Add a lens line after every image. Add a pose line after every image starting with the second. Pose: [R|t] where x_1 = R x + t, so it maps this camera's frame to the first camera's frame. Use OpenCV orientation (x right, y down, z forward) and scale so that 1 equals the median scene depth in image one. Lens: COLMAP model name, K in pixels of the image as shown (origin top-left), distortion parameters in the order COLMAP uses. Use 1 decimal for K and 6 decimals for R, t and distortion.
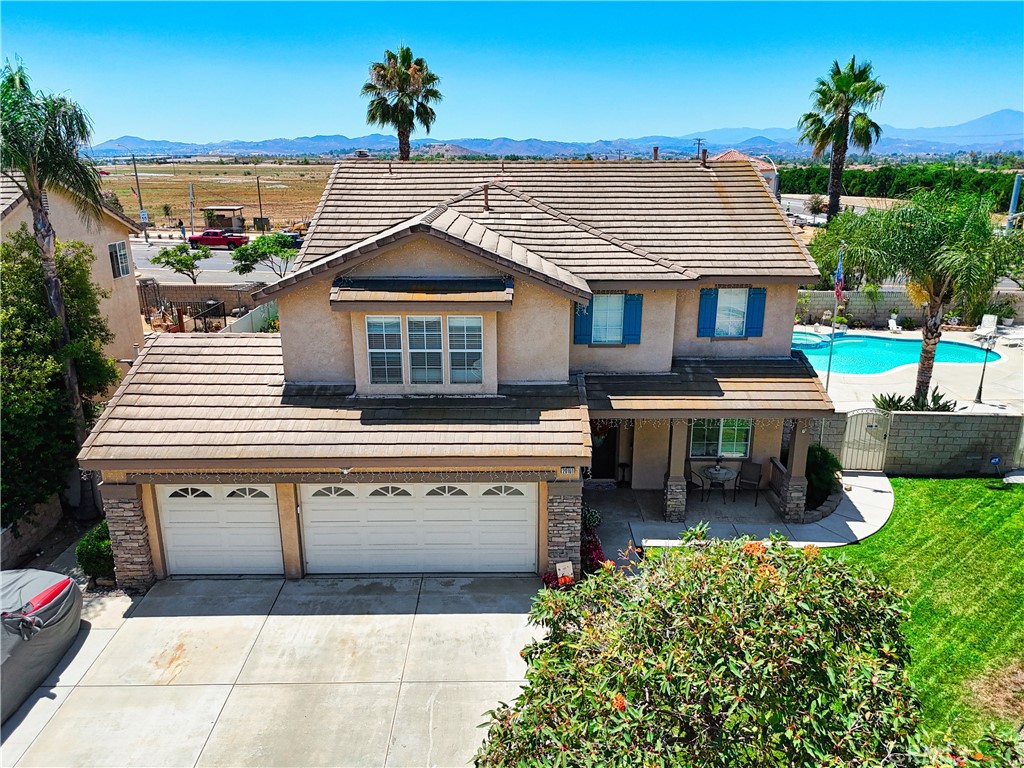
lens RADIAL K [[753.1, 0, 506.1], [0, 753.1, 378.7], [0, 0, 1]] dist [0.031480, -0.012229]
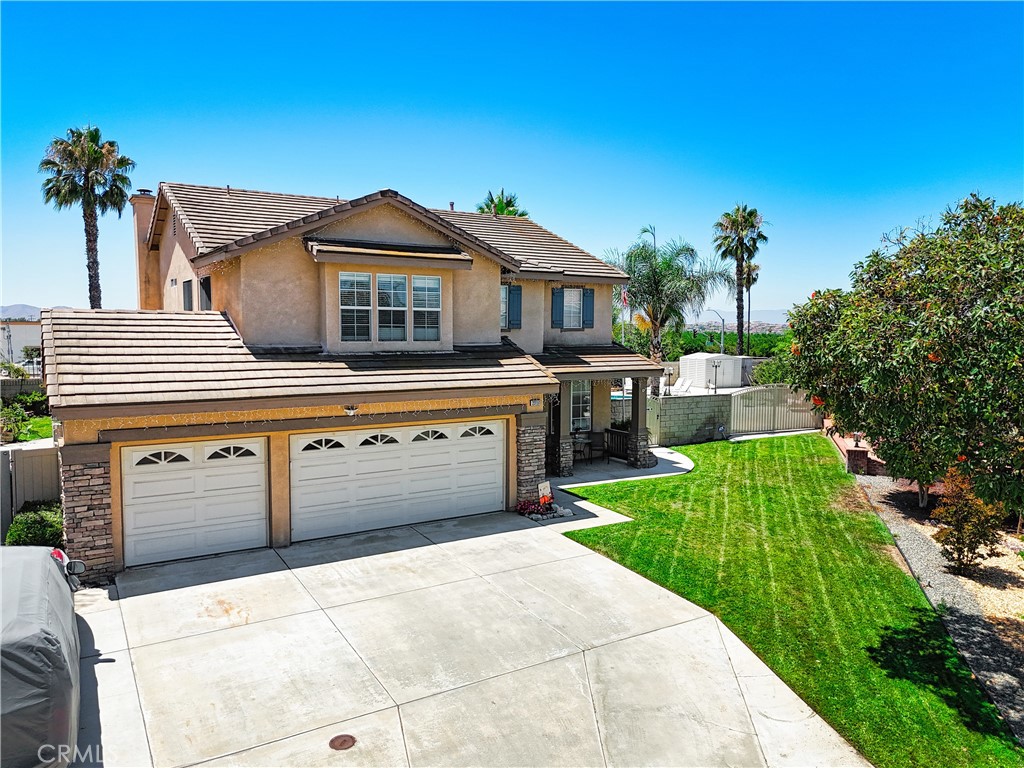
lens RADIAL K [[753.1, 0, 507.2], [0, 753.1, 388.4], [0, 0, 1]] dist [0.031480, -0.012229]
pose [[0.847240, -0.033984, 0.530122, -0.534890], [0.142049, 0.976104, -0.164448, 0.269221], [-0.511865, 0.214631, 0.831822, 0.055891]]
